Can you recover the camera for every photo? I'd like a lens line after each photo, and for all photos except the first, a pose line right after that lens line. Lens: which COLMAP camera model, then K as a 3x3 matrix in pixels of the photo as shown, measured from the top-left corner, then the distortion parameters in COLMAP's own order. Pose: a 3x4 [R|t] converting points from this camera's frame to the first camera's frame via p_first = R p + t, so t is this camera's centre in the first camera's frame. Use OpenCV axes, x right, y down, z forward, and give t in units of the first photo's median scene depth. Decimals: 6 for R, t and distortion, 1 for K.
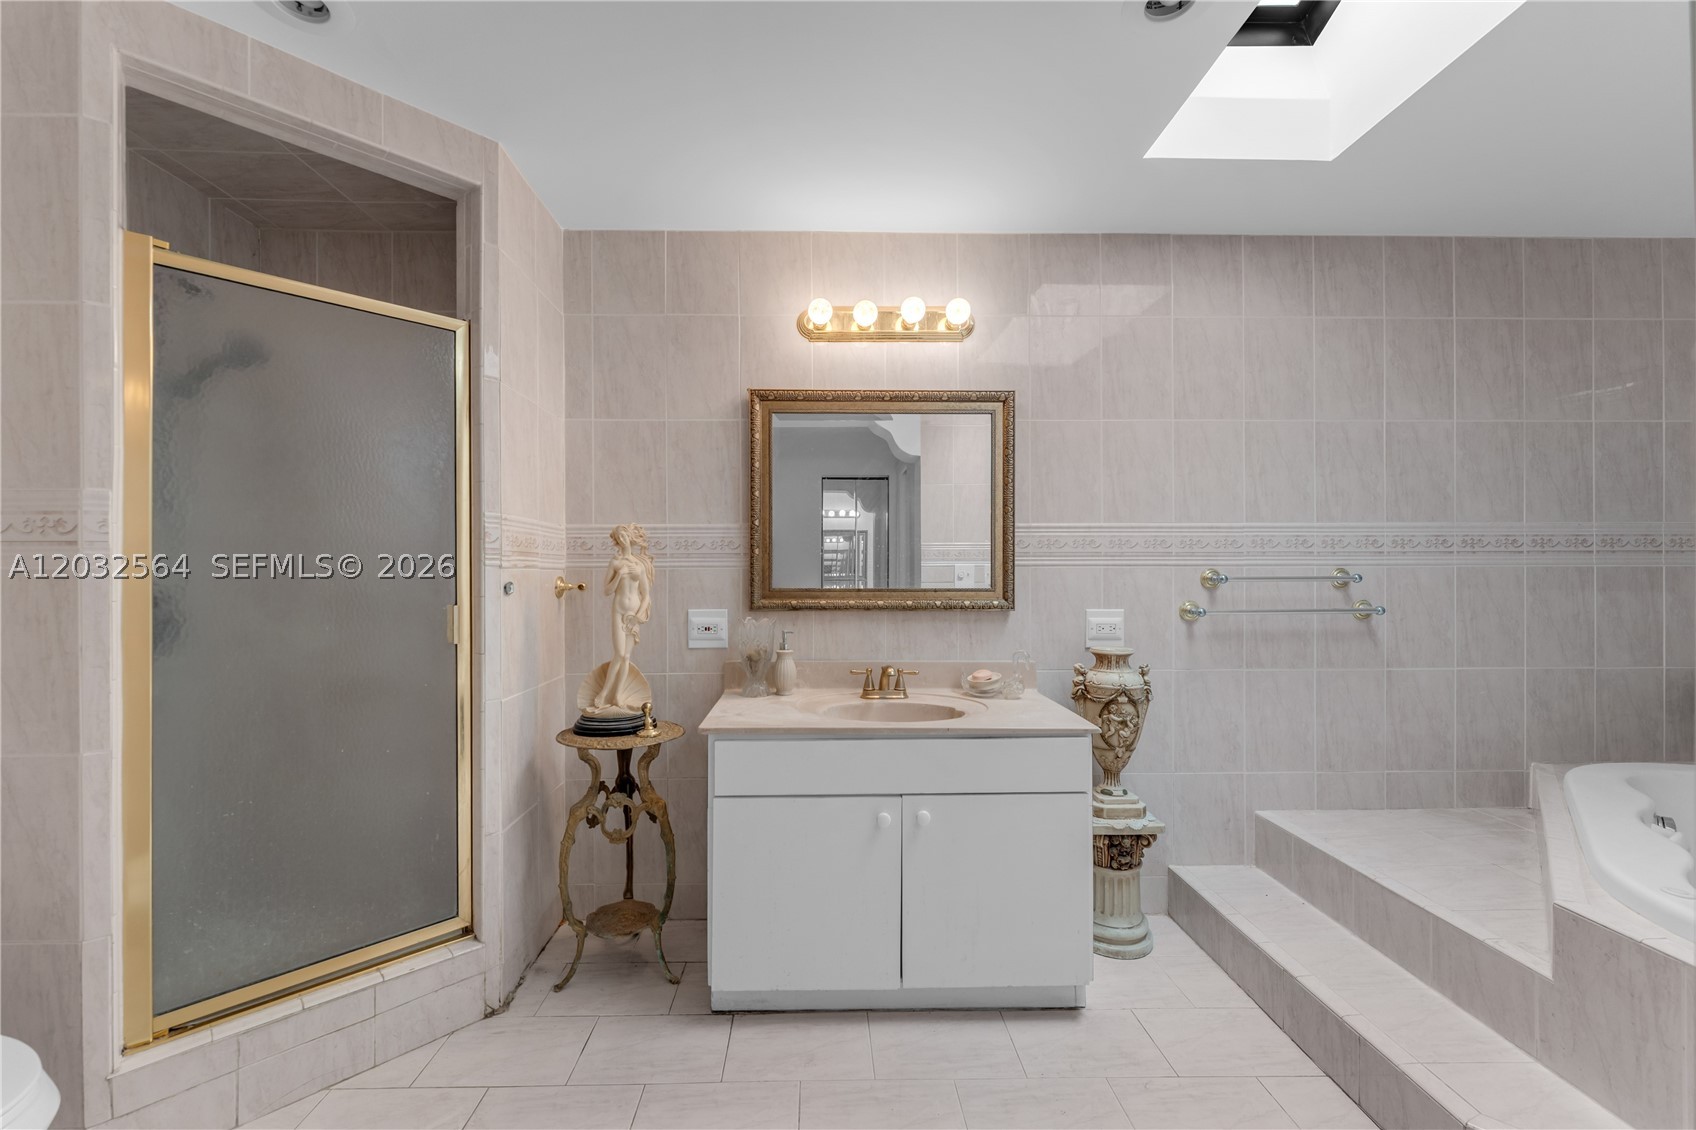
lens RADIAL K [[669.5, 0, 848.0], [0, 669.5, 565.0], [0, 0, 1]] dist [0.001258, 0.000310]
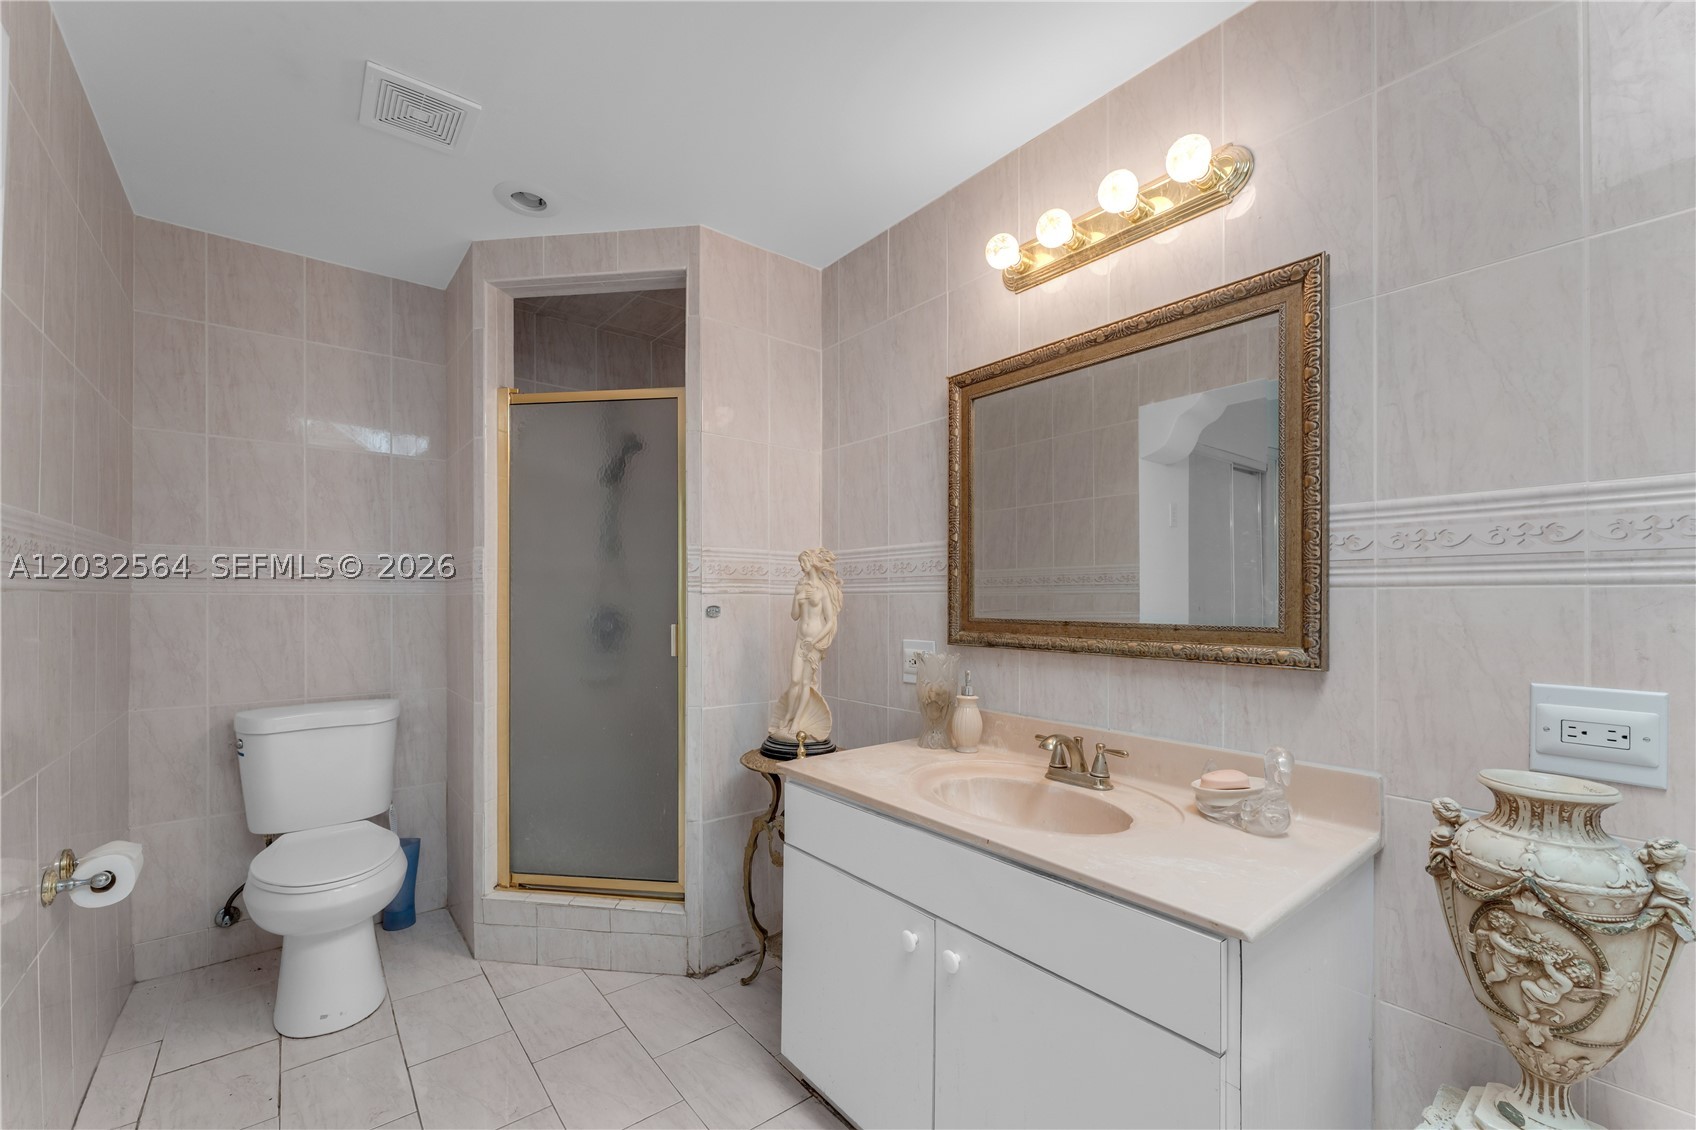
lens RADIAL K [[693.3, 0, 845.2], [0, 693.3, 593.7], [0, 0, 1]] dist [0.000590, 0.000230]
pose [[0.604008, -0.003387, -0.796971, 0.462720], [0.006467, 0.999979, 0.000651, 0.004233], [0.796952, -0.005547, 0.604017, 0.378155]]
